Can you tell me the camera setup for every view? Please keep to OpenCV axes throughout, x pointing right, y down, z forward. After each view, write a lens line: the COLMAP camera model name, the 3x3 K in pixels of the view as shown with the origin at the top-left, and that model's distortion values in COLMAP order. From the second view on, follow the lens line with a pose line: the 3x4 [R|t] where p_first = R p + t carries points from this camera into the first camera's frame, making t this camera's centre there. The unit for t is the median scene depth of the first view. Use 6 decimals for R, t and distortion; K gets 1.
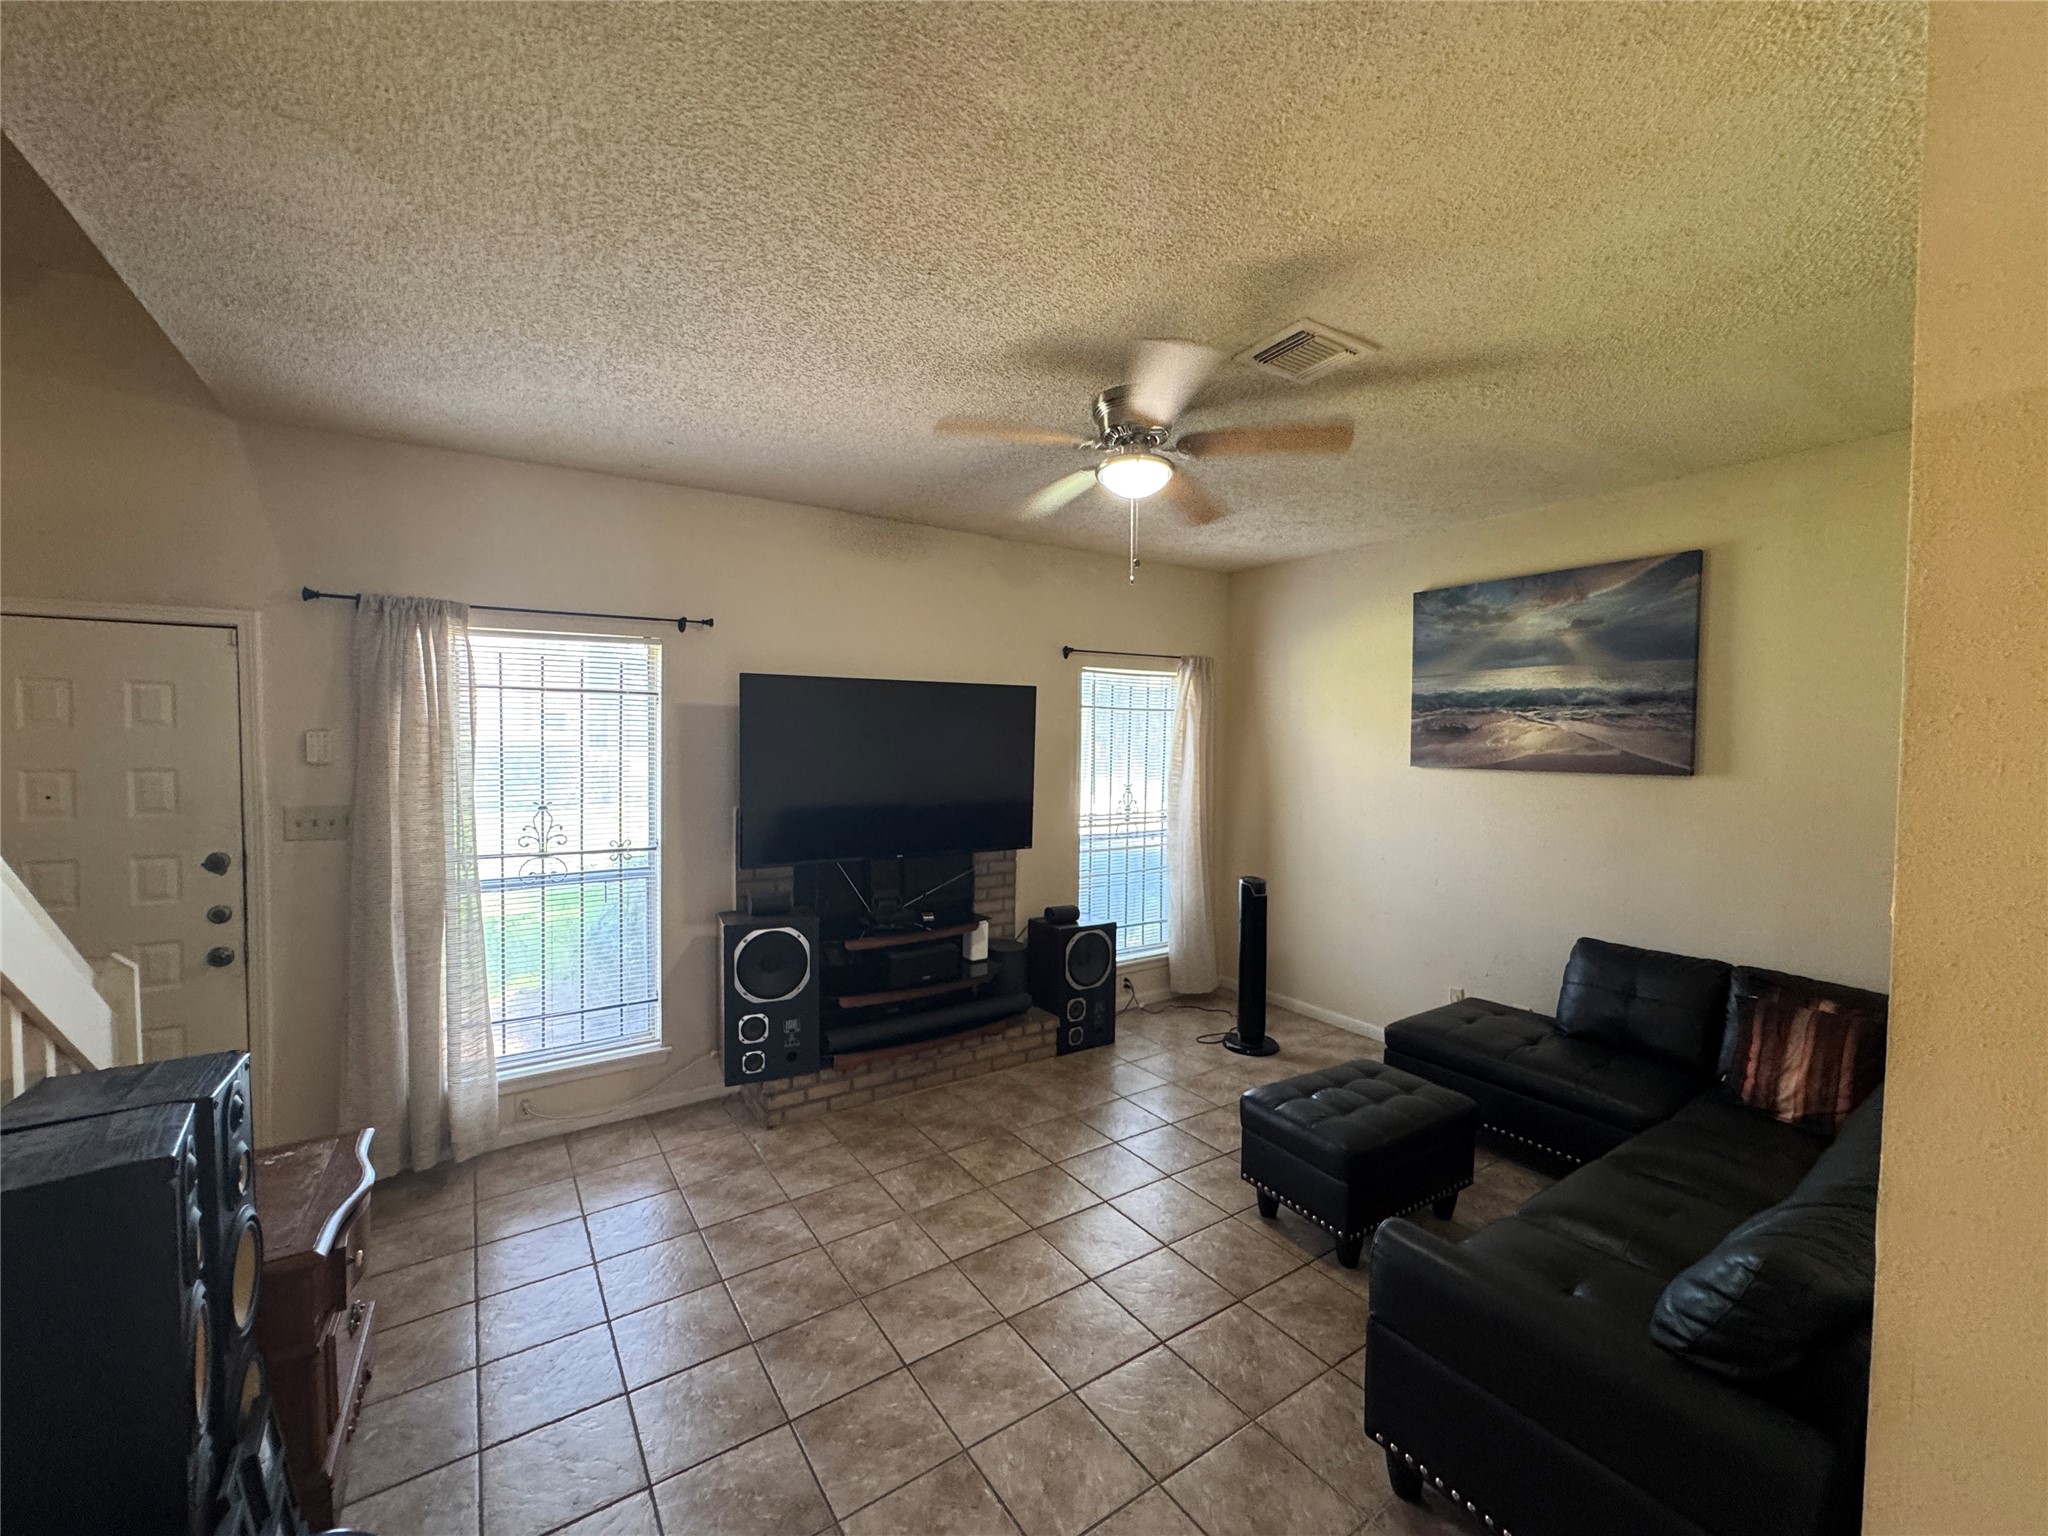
lens RADIAL K [[820.4, 0, 1017.3], [0, 820.4, 767.6], [0, 0, 1]] dist [-0.008018, 0.000285]
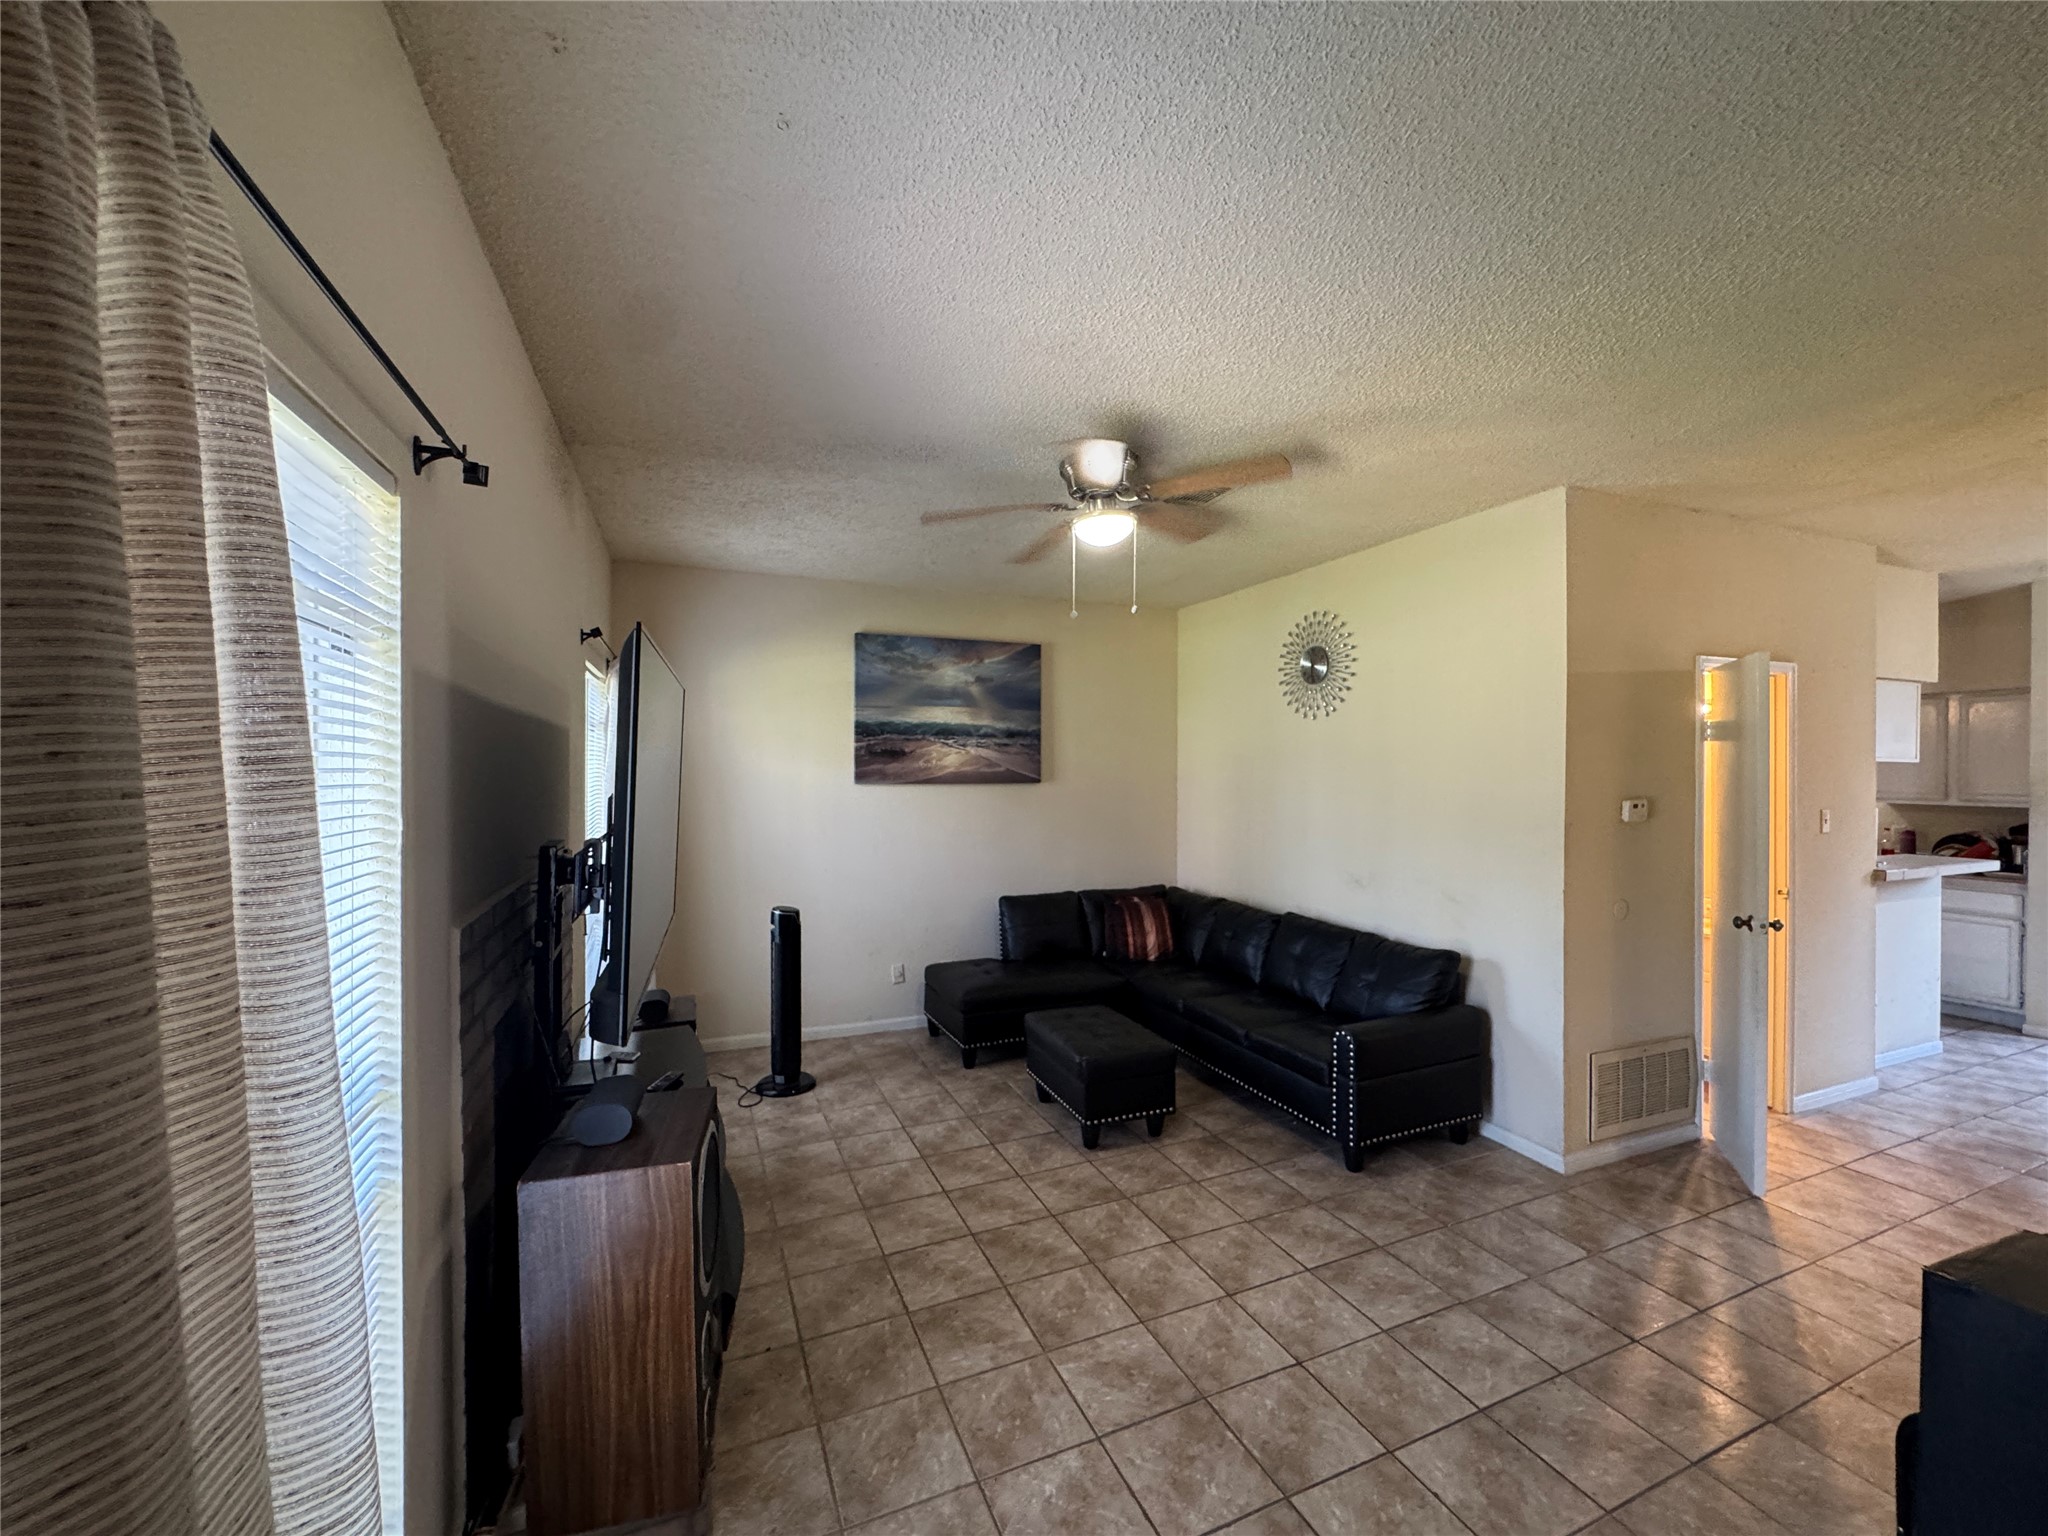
lens RADIAL K [[820.4, 0, 1023.9], [0, 820.4, 771.4], [0, 0, 1]] dist [-0.008018, 0.000285]
pose [[0.185924, -0.016848, 0.982420, -0.713464], [0.032713, 0.999405, 0.010948, -0.028535], [-0.982019, 0.030103, 0.186365, 0.661833]]
